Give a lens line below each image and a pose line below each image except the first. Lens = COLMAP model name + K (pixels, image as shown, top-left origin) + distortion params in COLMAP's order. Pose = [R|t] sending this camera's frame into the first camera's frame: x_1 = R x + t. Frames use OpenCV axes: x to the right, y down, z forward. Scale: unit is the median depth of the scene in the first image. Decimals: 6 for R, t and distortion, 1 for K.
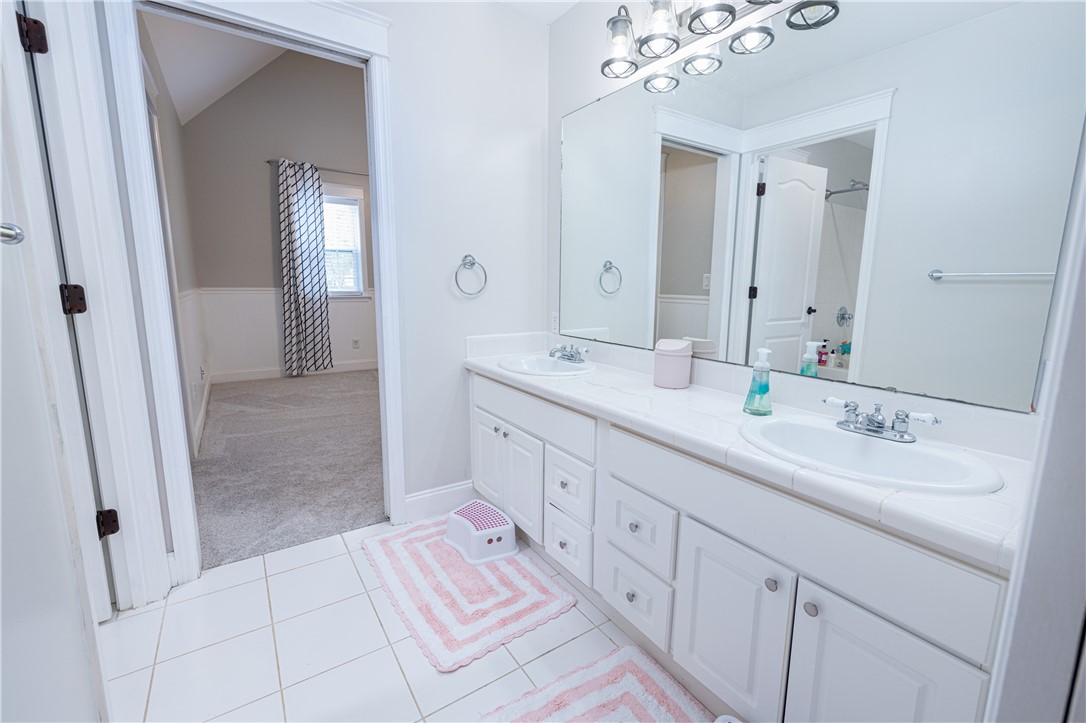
lens RADIAL K [[453.4, 0, 542.4], [0, 453.4, 357.9], [0, 0, 1]] dist [0.001034, 0.000035]
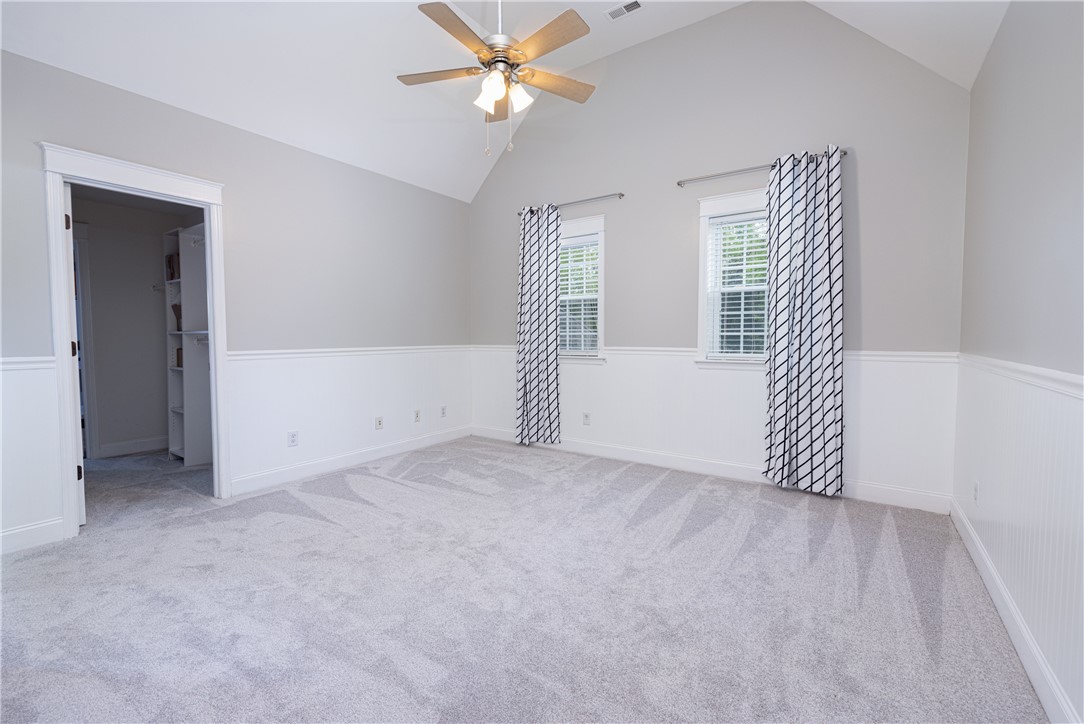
lens RADIAL K [[452.5, 0, 538.7], [0, 452.5, 357.2], [0, 0, 1]] dist [0.001034, 0.000035]
pose [[0.346720, 0.023627, -0.937671, 0.285815], [-0.142082, 0.989470, -0.027606, -0.107134], [0.927145, 0.142798, 0.346426, 0.690291]]
